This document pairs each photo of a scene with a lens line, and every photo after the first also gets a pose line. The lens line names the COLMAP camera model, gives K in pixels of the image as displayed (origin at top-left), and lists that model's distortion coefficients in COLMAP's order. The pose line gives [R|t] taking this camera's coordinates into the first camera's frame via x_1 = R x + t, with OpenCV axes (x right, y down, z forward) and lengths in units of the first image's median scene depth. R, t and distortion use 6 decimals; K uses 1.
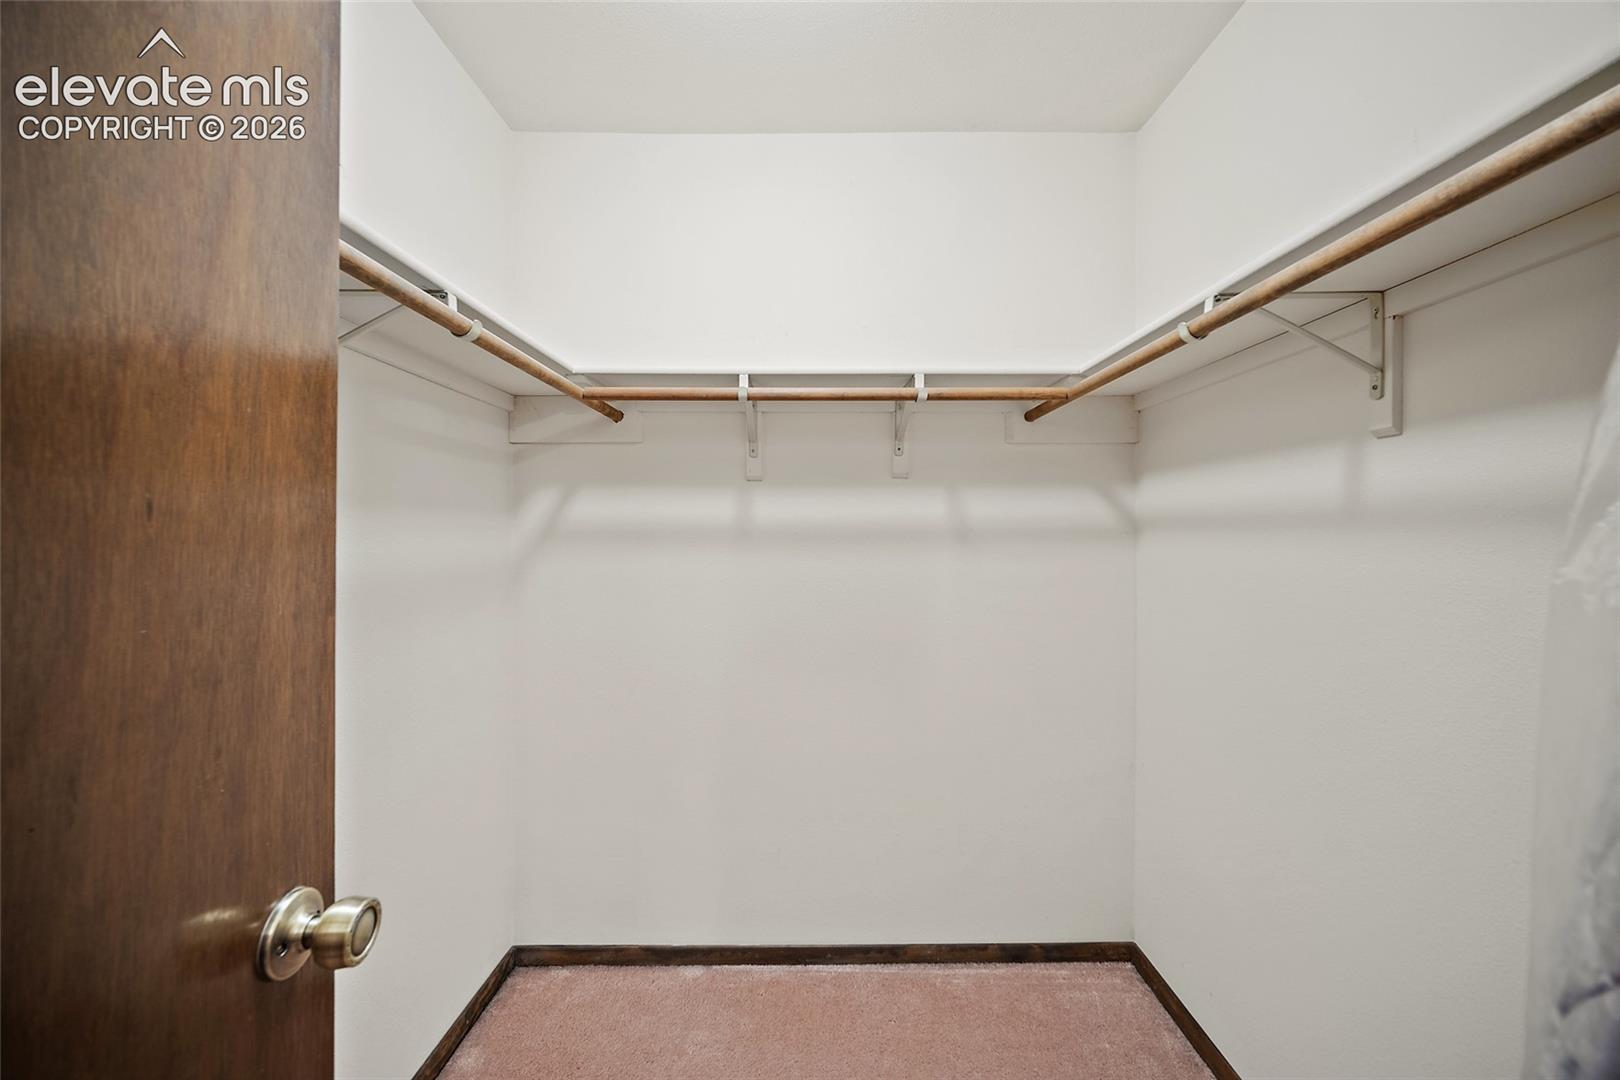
lens RADIAL K [[641.7, 0, 814.8], [0, 641.7, 535.8], [0, 0, 1]] dist [-0.002871, -0.000185]
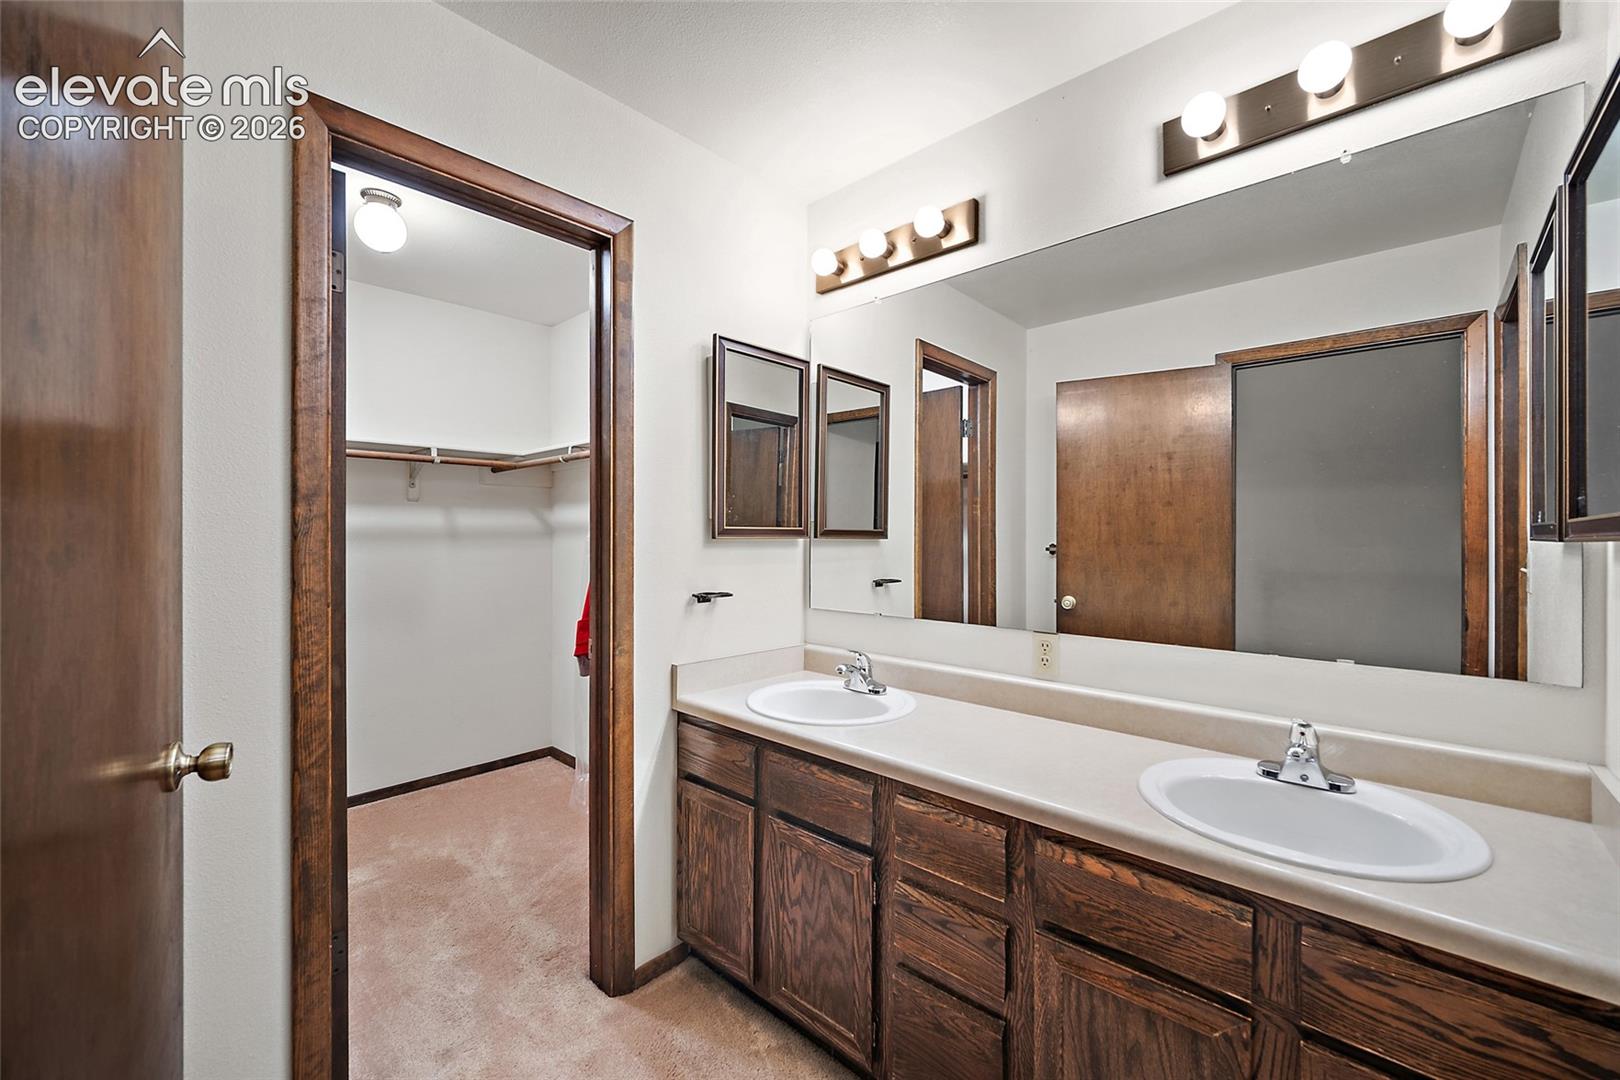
lens RADIAL K [[641.7, 0, 817.9], [0, 641.7, 538.4], [0, 0, 1]] dist [-0.002871, -0.000185]
pose [[0.678997, -0.003925, 0.734130, -0.191948], [0.004723, 0.999988, 0.000978, 0.005067], [-0.734125, 0.002803, 0.679008, -0.462984]]
